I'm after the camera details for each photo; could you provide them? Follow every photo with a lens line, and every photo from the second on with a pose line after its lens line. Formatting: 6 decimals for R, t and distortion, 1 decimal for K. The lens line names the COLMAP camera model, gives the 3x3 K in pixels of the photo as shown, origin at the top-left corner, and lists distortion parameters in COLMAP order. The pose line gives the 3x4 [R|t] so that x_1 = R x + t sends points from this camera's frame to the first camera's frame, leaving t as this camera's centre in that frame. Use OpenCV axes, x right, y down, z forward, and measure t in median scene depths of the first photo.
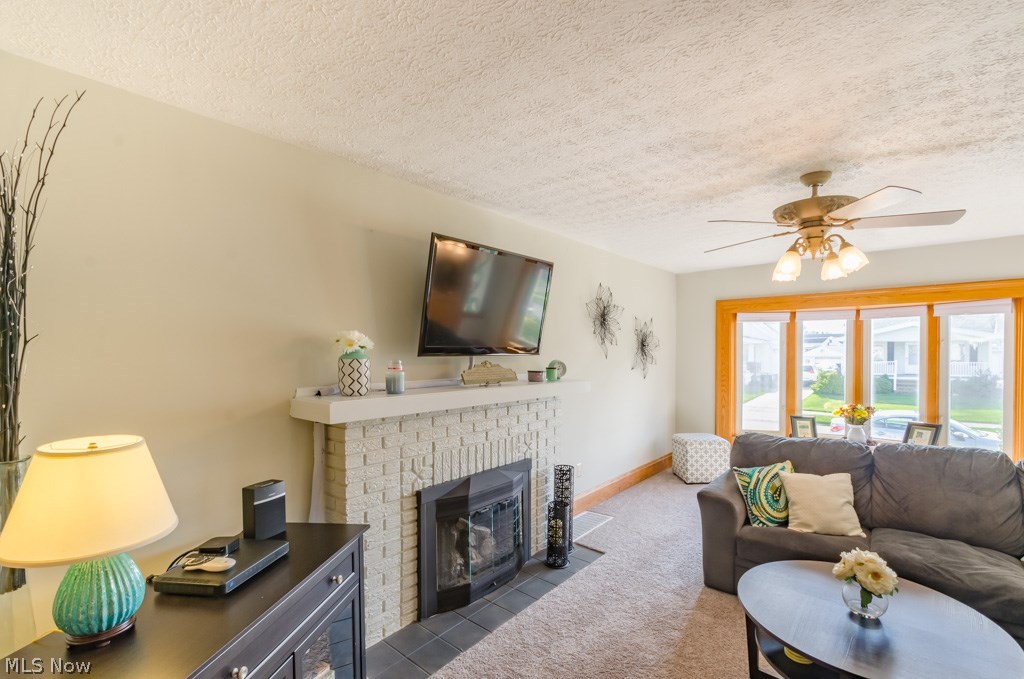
lens RADIAL K [[467.5, 0, 515.6], [0, 467.5, 360.5], [0, 0, 1]] dist [0.002632, -0.006699]
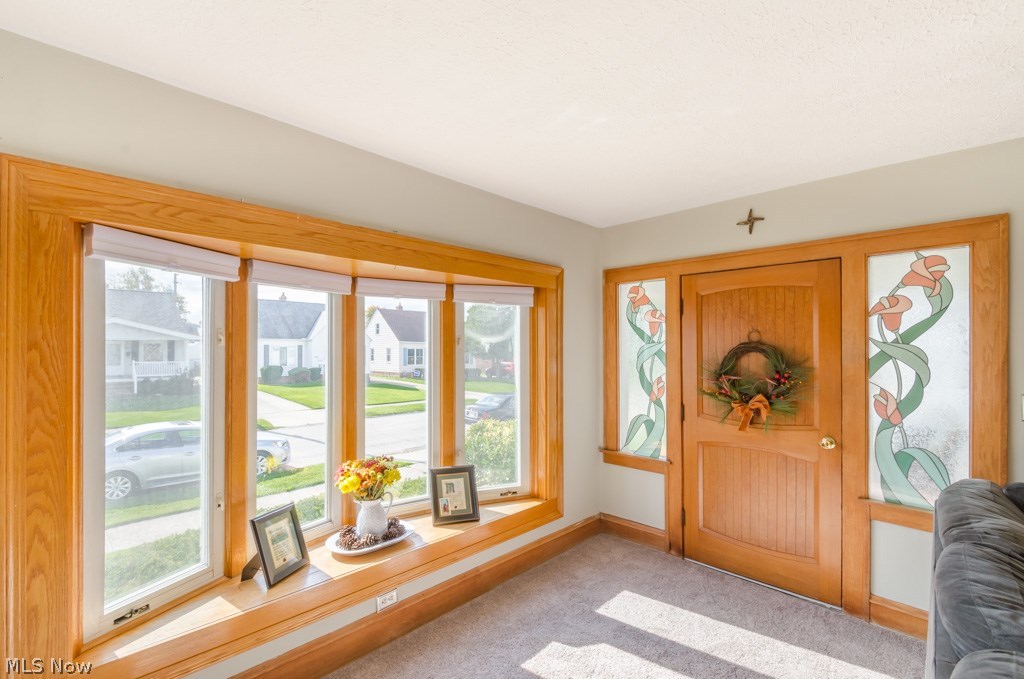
lens RADIAL K [[459.6, 0, 511.9], [0, 459.6, 343.8], [0, 0, 1]] dist [-0.000595, -0.000230]
pose [[0.089205, 0.017583, 0.995858, 0.454689], [0.015226, 0.999703, -0.019015, -0.037404], [-0.995897, 0.016859, 0.088911, 1.523565]]
